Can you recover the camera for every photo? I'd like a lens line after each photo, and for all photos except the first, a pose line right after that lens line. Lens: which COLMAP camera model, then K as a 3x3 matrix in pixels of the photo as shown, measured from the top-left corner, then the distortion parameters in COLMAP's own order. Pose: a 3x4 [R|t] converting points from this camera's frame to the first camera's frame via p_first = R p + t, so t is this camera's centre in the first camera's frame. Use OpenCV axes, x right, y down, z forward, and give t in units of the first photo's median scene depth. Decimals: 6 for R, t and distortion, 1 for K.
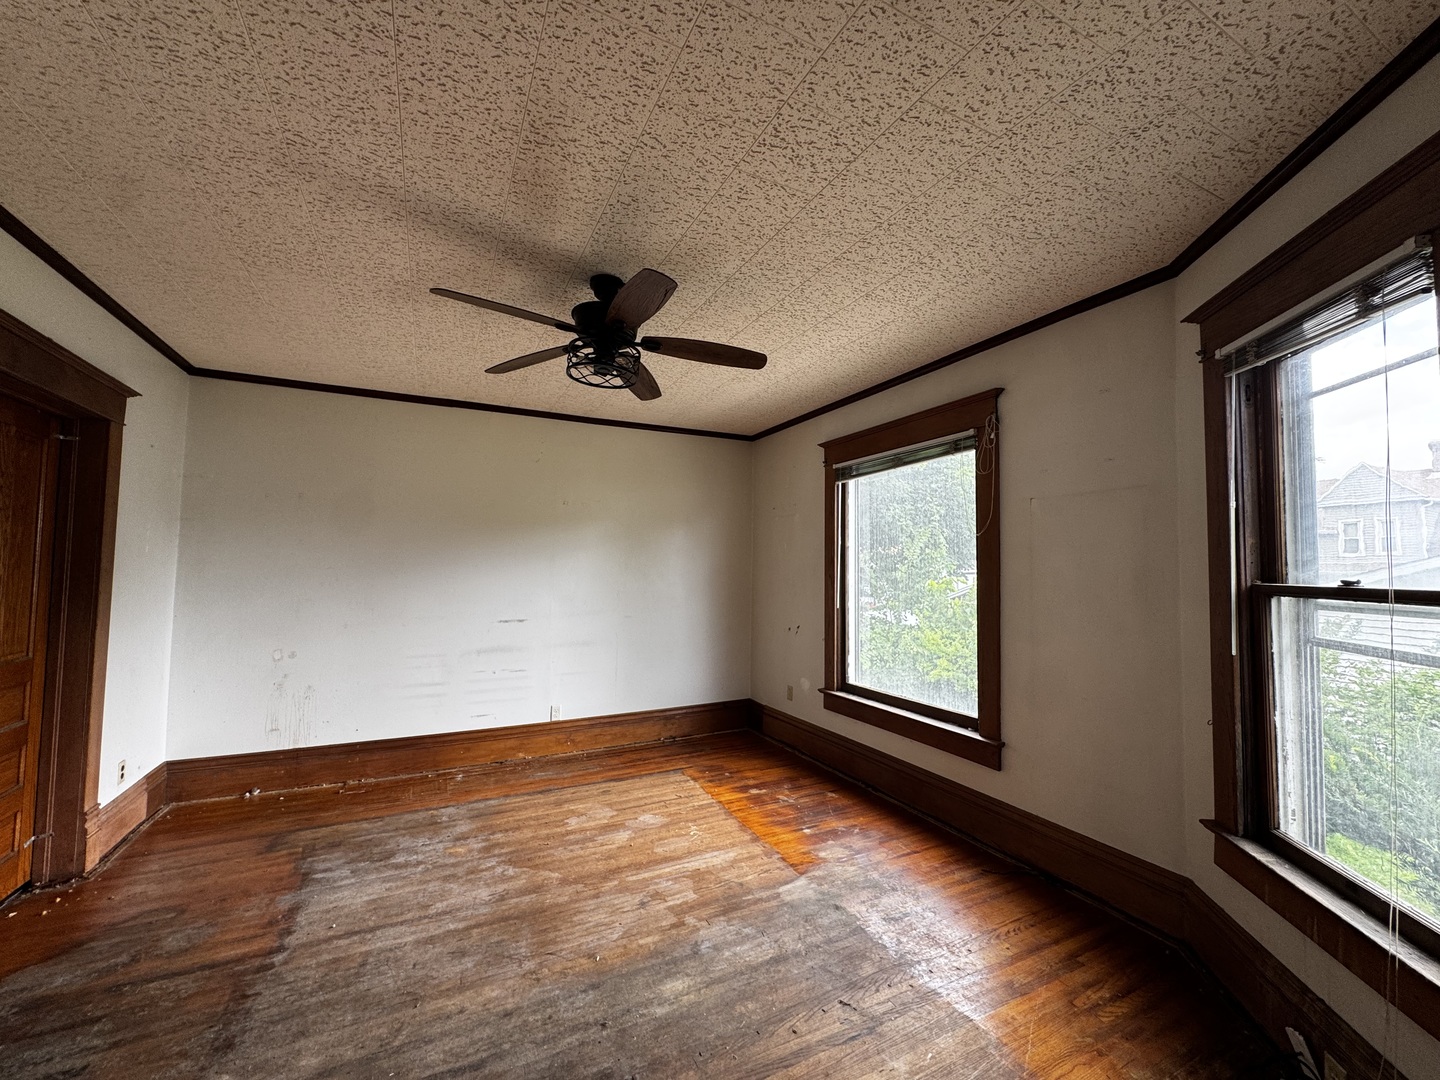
lens RADIAL K [[576.6, 0, 717.7], [0, 576.6, 539.5], [0, 0, 1]] dist [-0.002016, 0.000907]
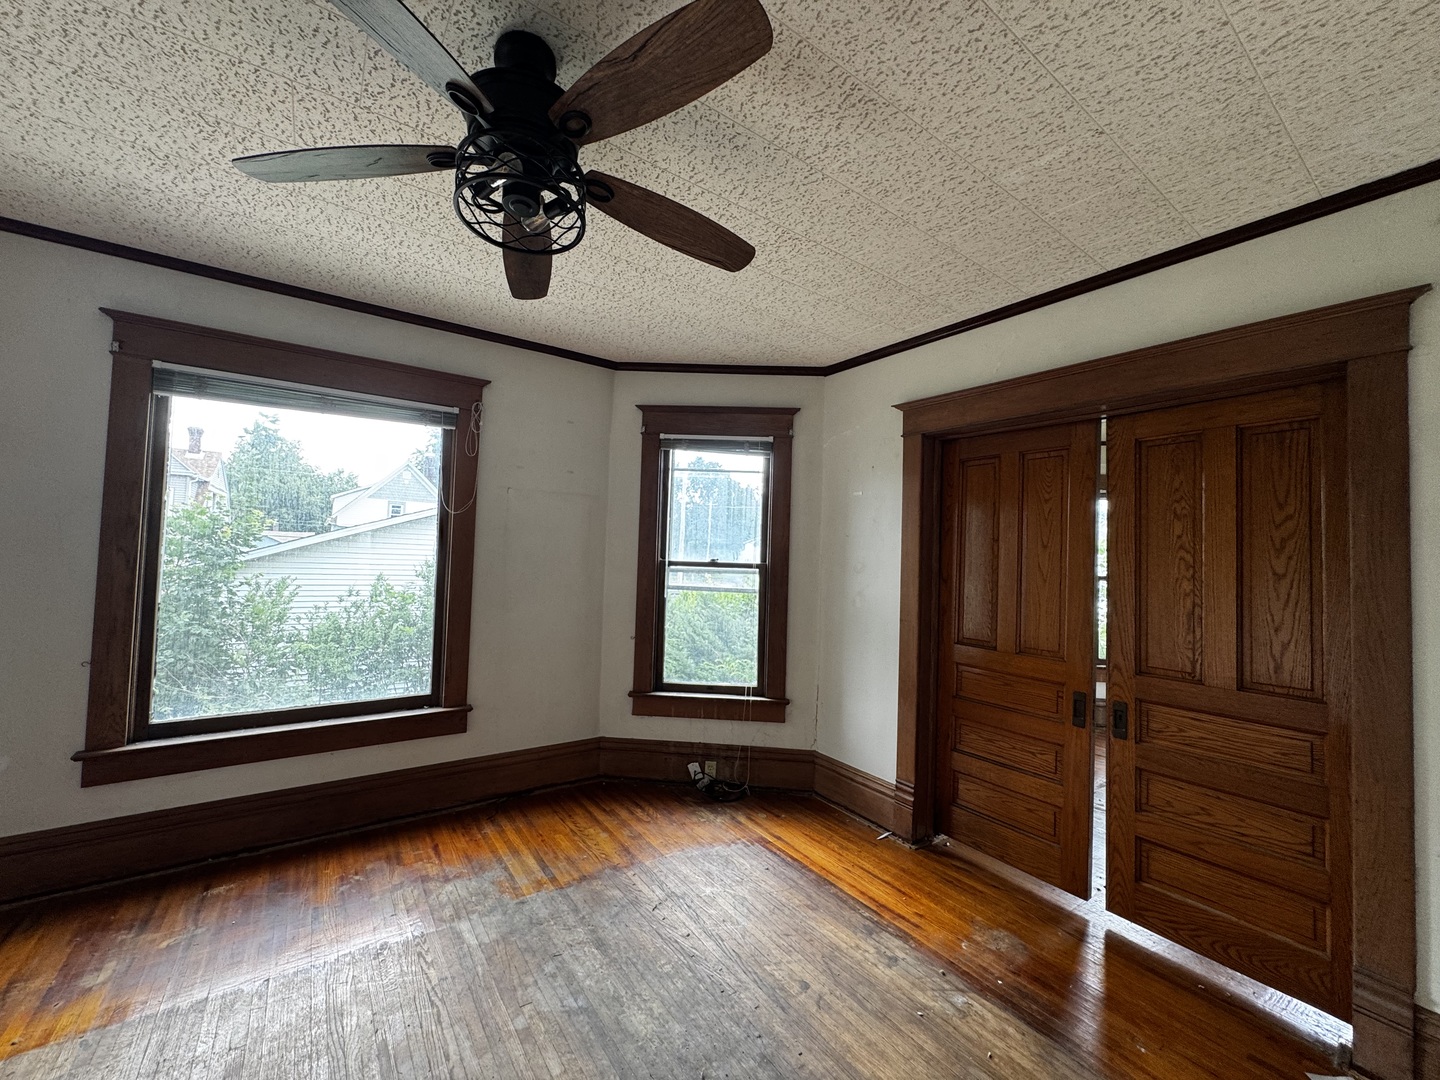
lens RADIAL K [[576.6, 0, 719.9], [0, 576.6, 538.7], [0, 0, 1]] dist [-0.002016, 0.000907]
pose [[-0.157549, 0.015638, 0.987387, -0.806674], [-0.083863, 0.996051, -0.029157, 0.036101], [-0.983944, -0.087399, -0.155615, 0.884179]]
